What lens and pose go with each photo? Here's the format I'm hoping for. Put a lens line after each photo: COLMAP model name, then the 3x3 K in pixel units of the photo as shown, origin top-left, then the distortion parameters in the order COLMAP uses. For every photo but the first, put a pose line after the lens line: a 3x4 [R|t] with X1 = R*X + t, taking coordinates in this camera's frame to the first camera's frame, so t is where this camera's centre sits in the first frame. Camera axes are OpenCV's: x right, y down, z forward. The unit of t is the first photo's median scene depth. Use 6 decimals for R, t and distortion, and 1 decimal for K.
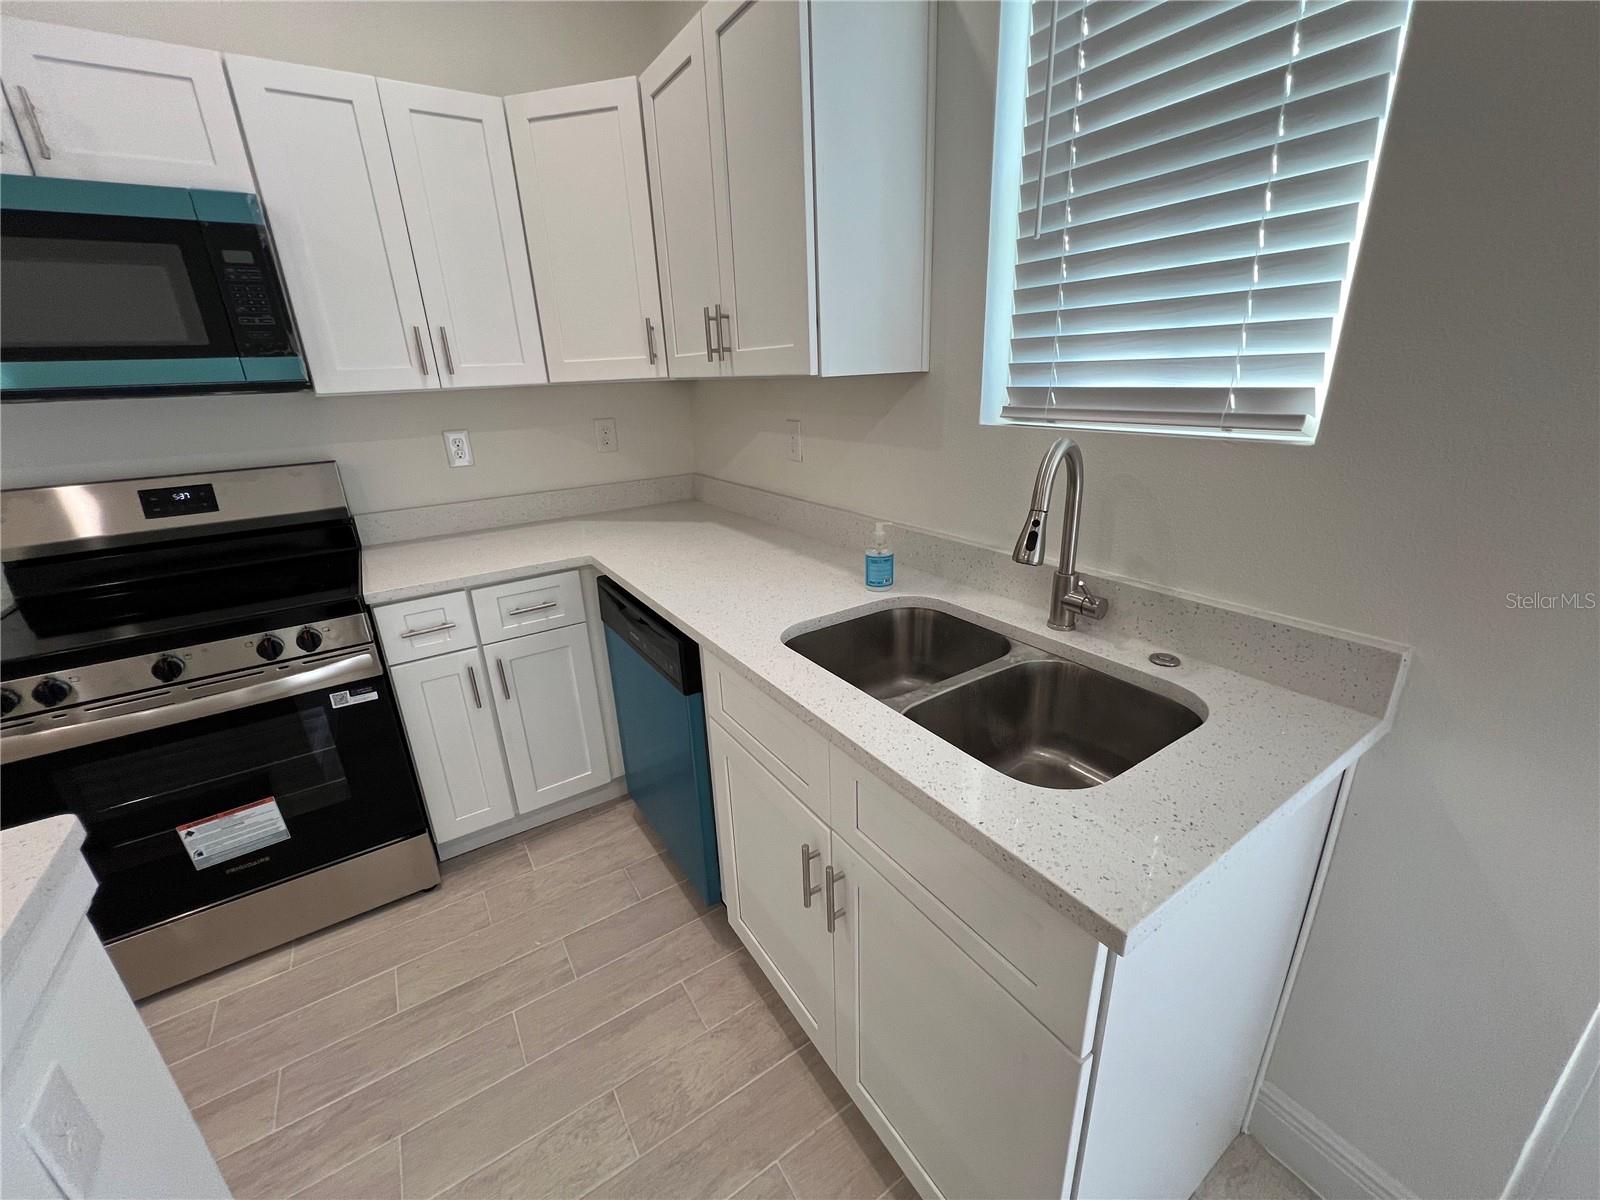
lens RADIAL K [[649.6, 0, 800.0], [0, 649.6, 600.0], [0, 0, 1]] dist [-0.000405, -0.000088]
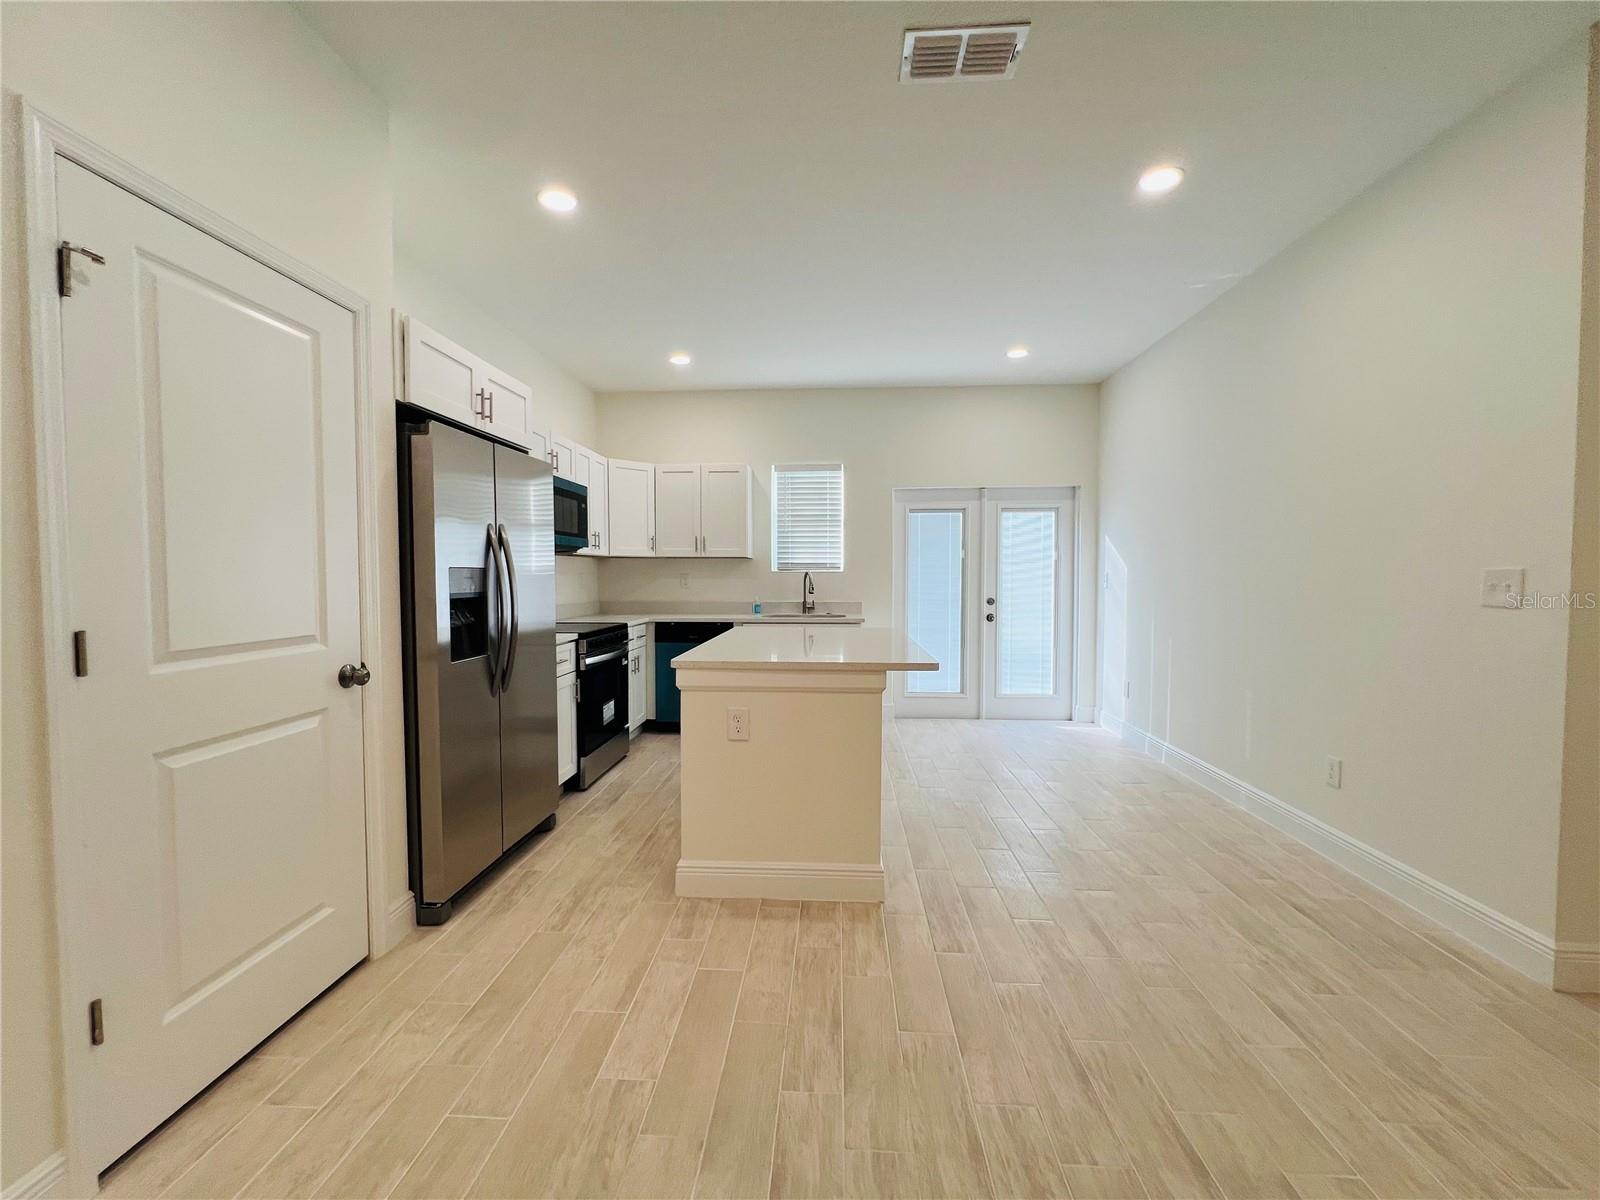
lens RADIAL K [[649.6, 0, 800.0], [0, 649.6, 600.0], [0, 0, 1]] dist [-0.000405, -0.000088]
pose [[0.603117, 0.001711, 0.797651, -3.354919], [0.247886, 0.950081, -0.189468, 0.833521], [-0.758157, 0.311998, 0.572586, -1.629224]]
